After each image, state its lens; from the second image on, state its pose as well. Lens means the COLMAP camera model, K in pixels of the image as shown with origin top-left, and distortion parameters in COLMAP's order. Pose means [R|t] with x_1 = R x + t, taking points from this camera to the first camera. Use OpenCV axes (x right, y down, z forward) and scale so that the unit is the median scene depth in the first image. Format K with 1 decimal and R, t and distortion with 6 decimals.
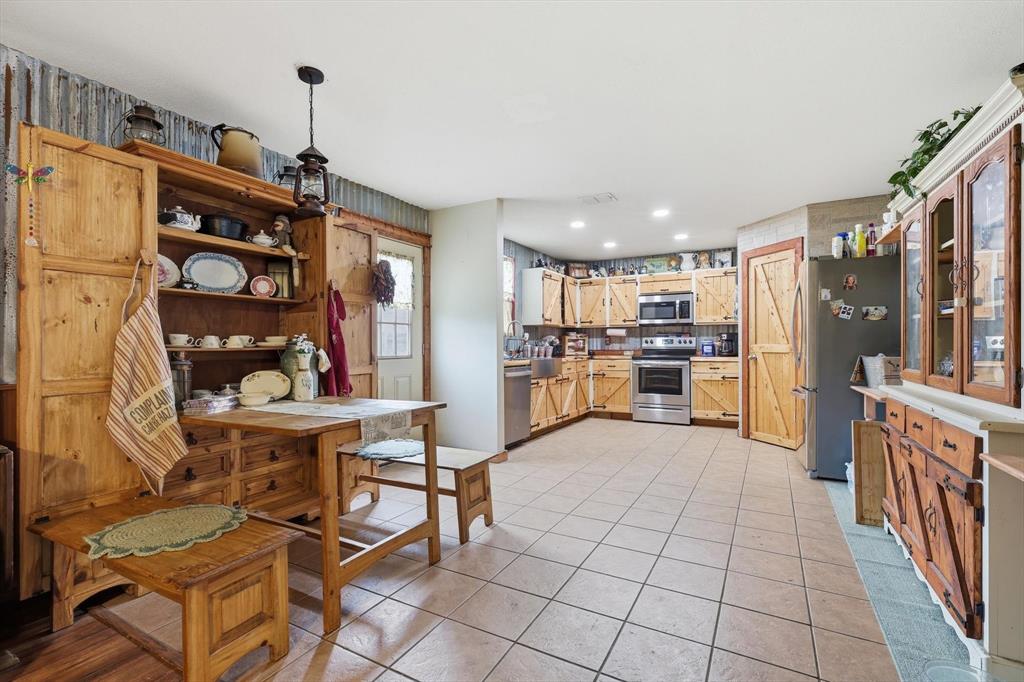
lens RADIAL K [[457.6, 0, 508.1], [0, 457.6, 340.7], [0, 0, 1]] dist [0.001601, 0.001986]
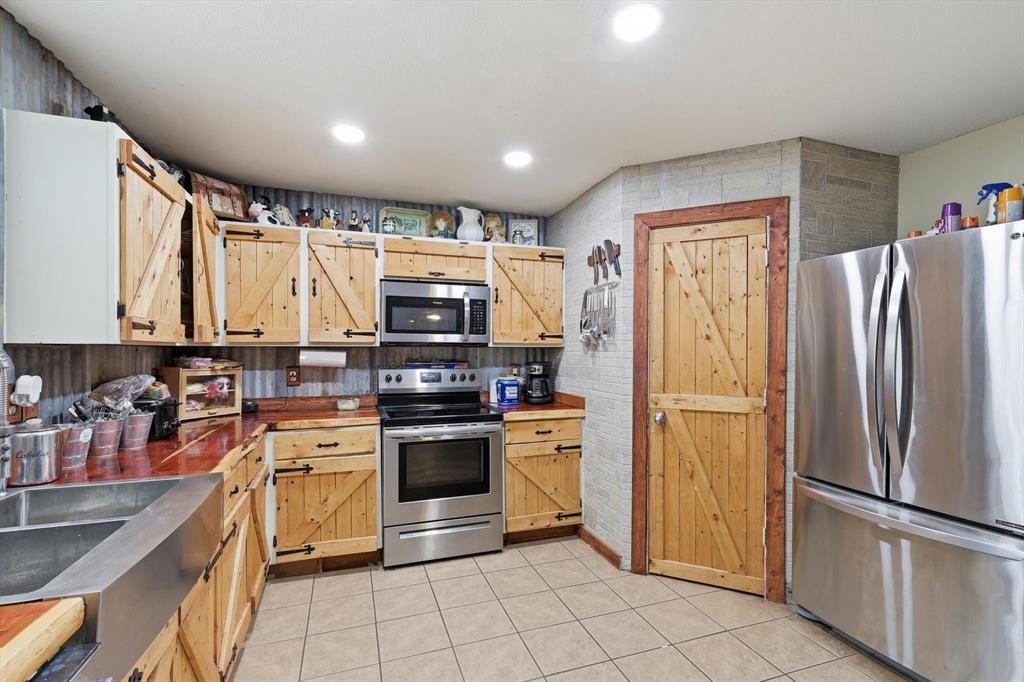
lens RADIAL K [[457.6, 0, 501.2], [0, 457.6, 350.0], [0, 0, 1]] dist [0.001601, 0.001986]
pose [[0.650744, -0.001127, 0.759296, 0.017922], [-0.012289, 0.999852, 0.012015, -0.037234], [-0.759198, -0.017150, 0.650634, 0.649714]]
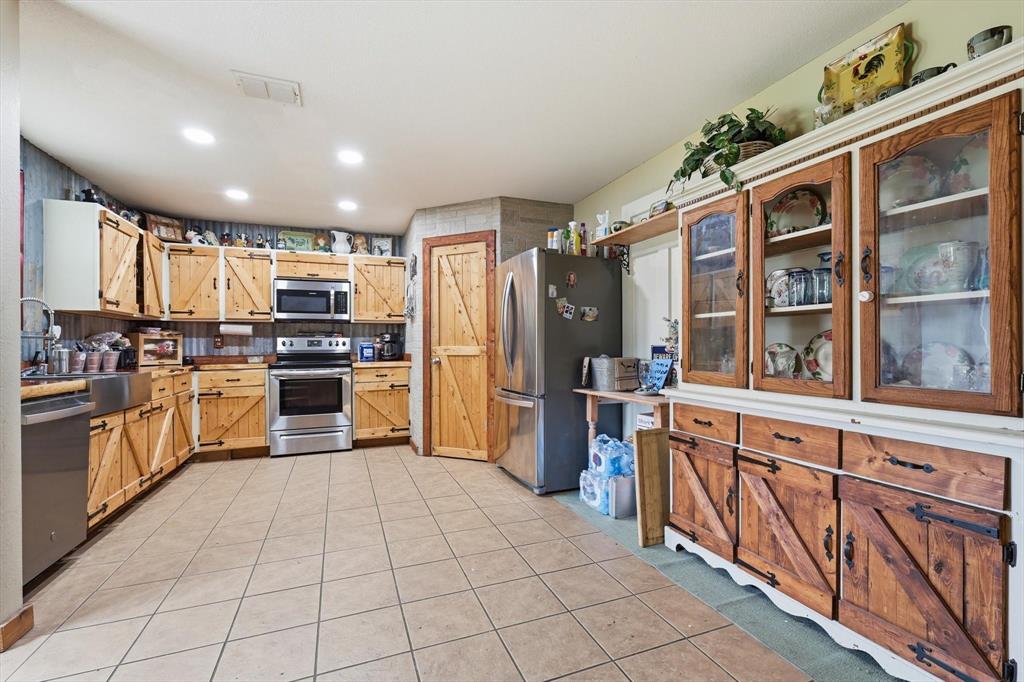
lens RADIAL K [[457.6, 0, 513.3], [0, 457.6, 343.9], [0, 0, 1]] dist [0.001601, 0.001986]
pose [[0.627316, 0.001241, 0.778764, -0.038518], [-0.001836, 0.999998, -0.000115, 0.002536], [-0.778762, -0.001358, 0.627318, 0.280111]]
